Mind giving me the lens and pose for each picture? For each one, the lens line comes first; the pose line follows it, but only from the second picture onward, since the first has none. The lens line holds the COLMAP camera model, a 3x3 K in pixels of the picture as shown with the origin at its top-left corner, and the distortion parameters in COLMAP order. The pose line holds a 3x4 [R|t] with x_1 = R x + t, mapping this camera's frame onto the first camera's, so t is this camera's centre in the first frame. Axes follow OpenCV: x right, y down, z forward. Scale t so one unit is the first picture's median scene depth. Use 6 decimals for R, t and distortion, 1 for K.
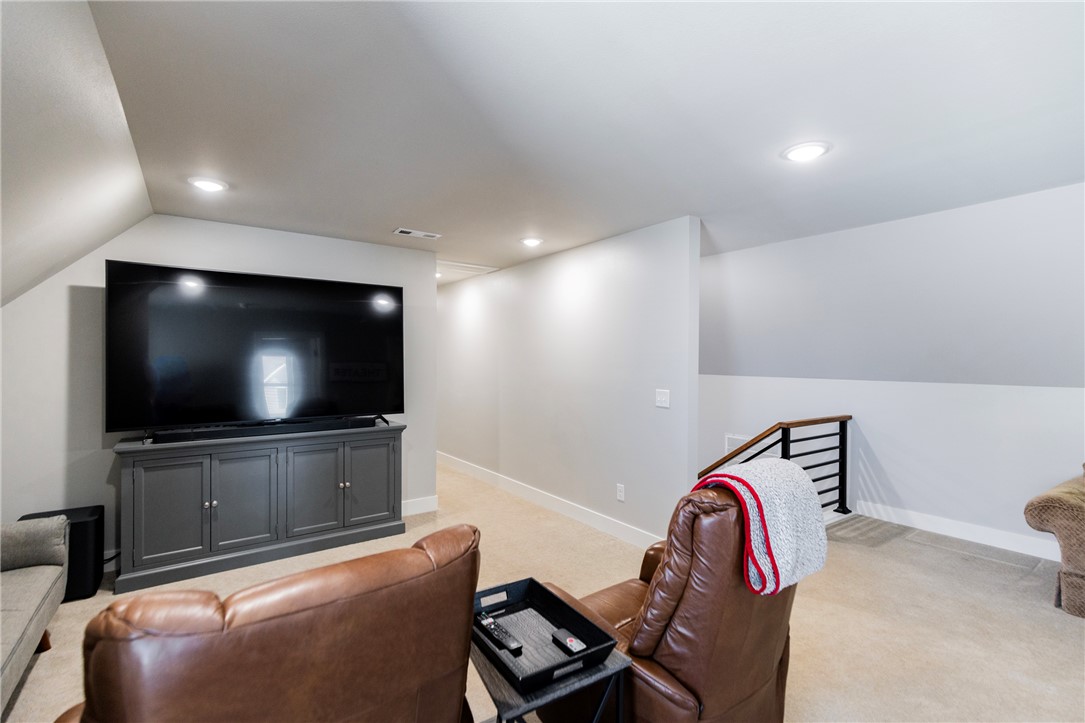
lens RADIAL K [[492.0, 0, 543.2], [0, 492.0, 368.5], [0, 0, 1]] dist [0.013449, -0.003023]
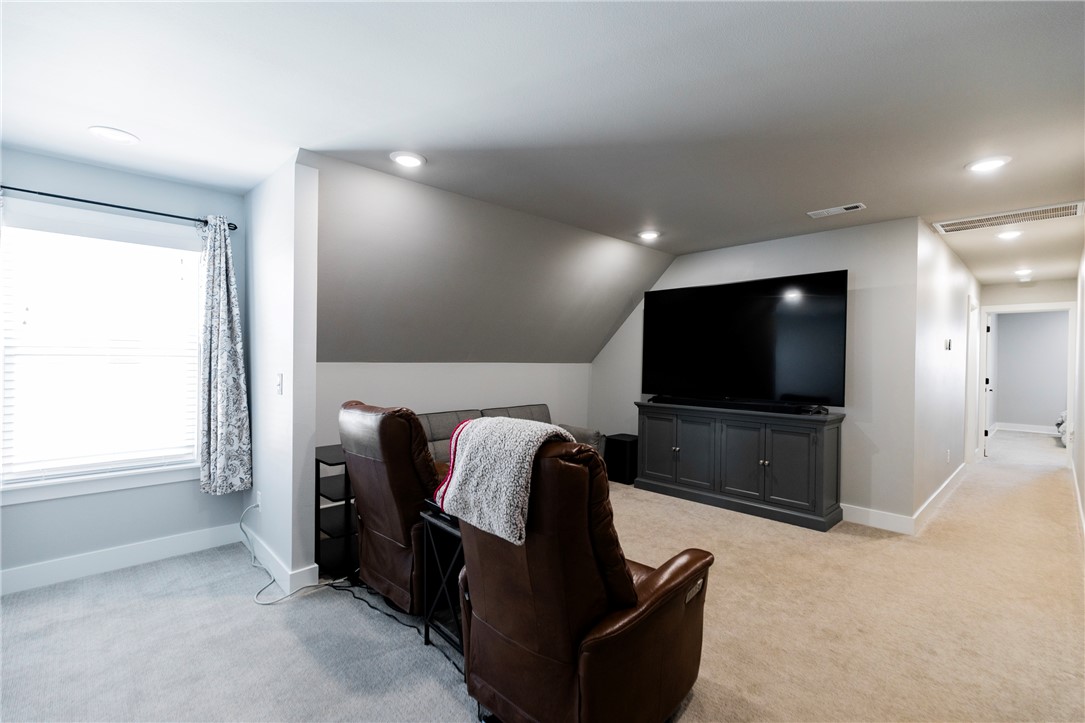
lens RADIAL K [[492.0, 0, 542.7], [0, 492.0, 356.3], [0, 0, 1]] dist [0.013449, -0.003023]
pose [[0.135935, -0.003460, -0.990712, 0.622877], [-0.016807, 0.999842, -0.005798, 0.013117], [0.990575, 0.017439, 0.135855, 0.354632]]
